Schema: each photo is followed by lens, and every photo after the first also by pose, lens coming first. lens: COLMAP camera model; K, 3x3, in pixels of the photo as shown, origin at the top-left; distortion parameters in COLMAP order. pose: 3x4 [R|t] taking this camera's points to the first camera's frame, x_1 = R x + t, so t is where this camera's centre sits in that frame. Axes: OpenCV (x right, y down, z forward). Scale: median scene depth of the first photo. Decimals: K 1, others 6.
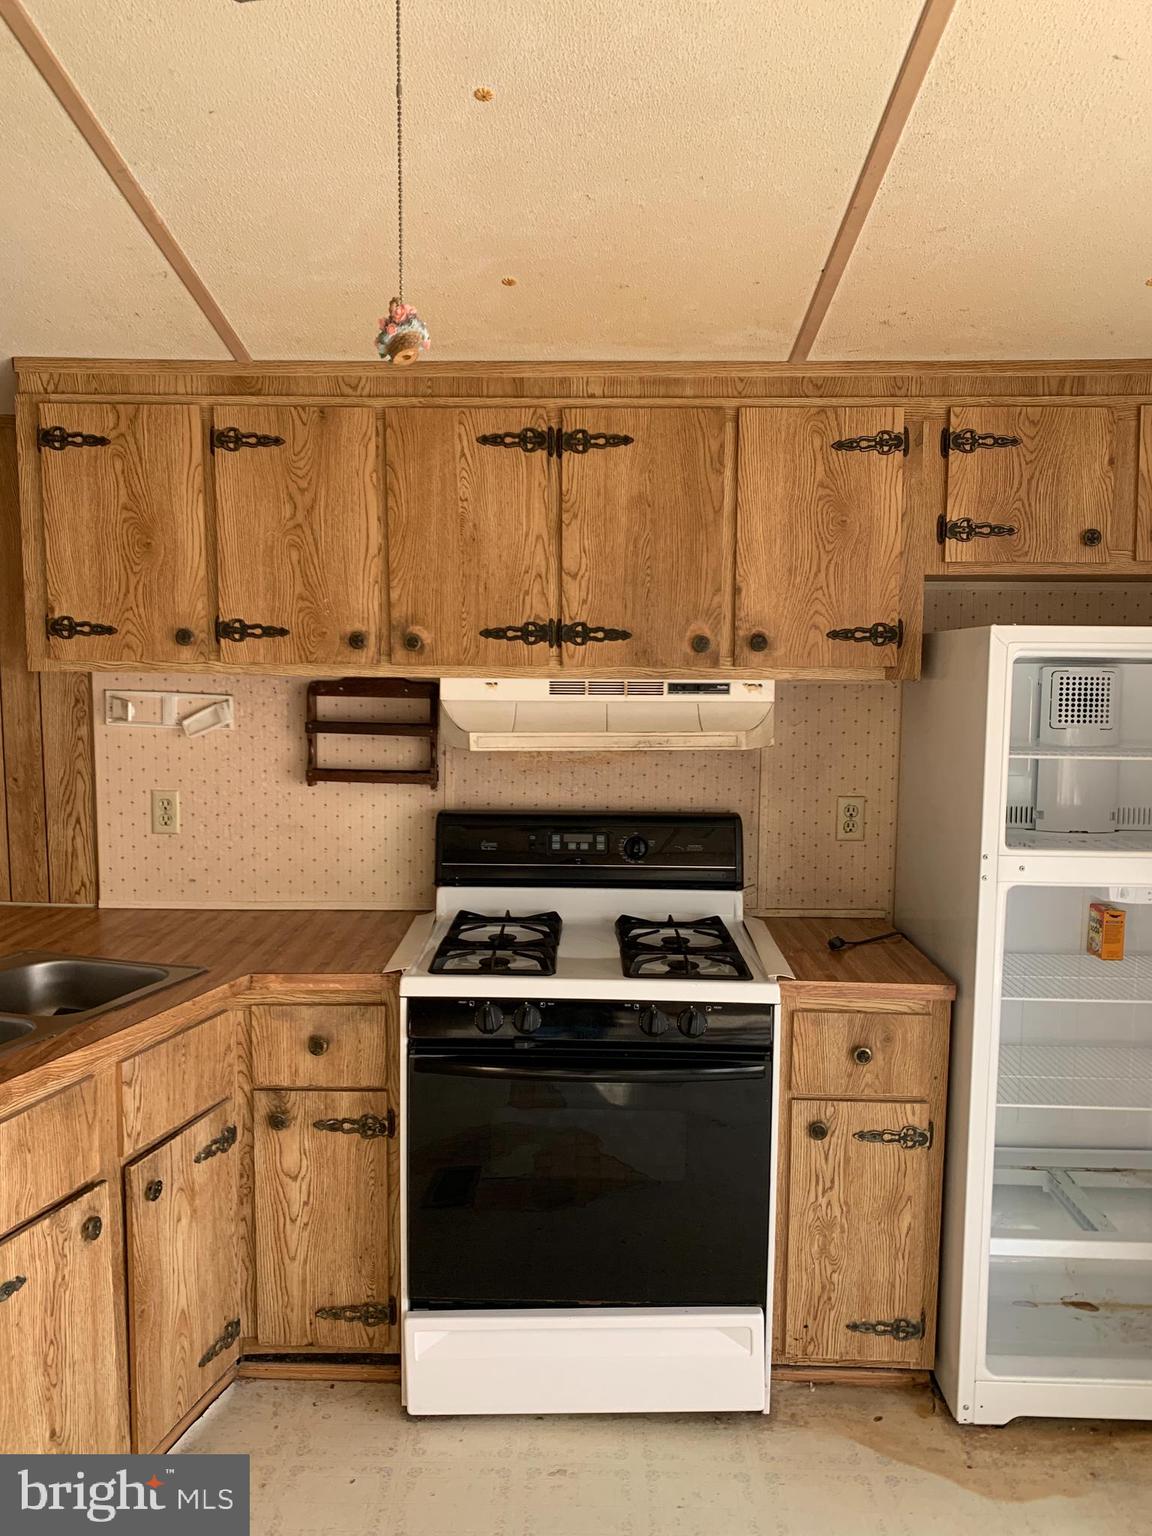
lens RADIAL K [[1159.5, 0, 571.7], [0, 1159.5, 764.8], [0, 0, 1]] dist [0.033670, -0.024932]
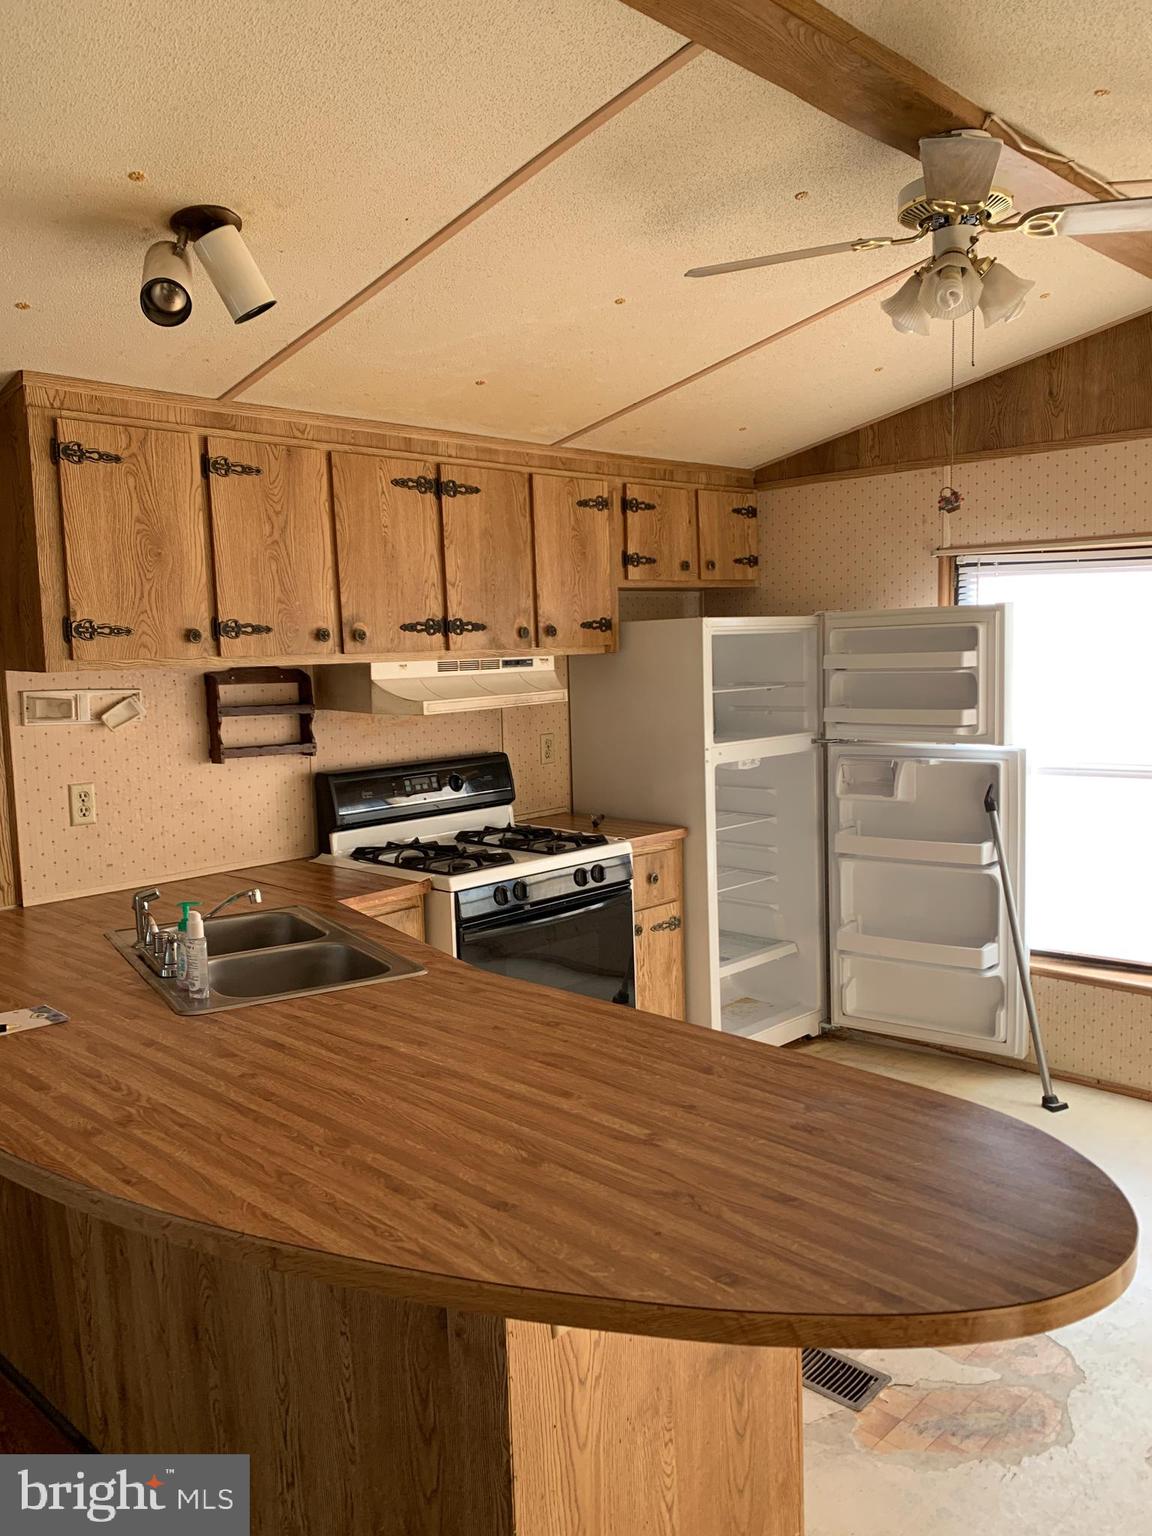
lens RADIAL K [[1159.5, 0, 580.9], [0, 1159.5, 774.6], [0, 0, 1]] dist [0.033670, -0.024932]
pose [[0.686681, -0.109319, 0.718692, -0.917861], [0.099372, 0.993464, 0.056169, -0.000311], [-0.720135, 0.032847, 0.693056, -0.065998]]
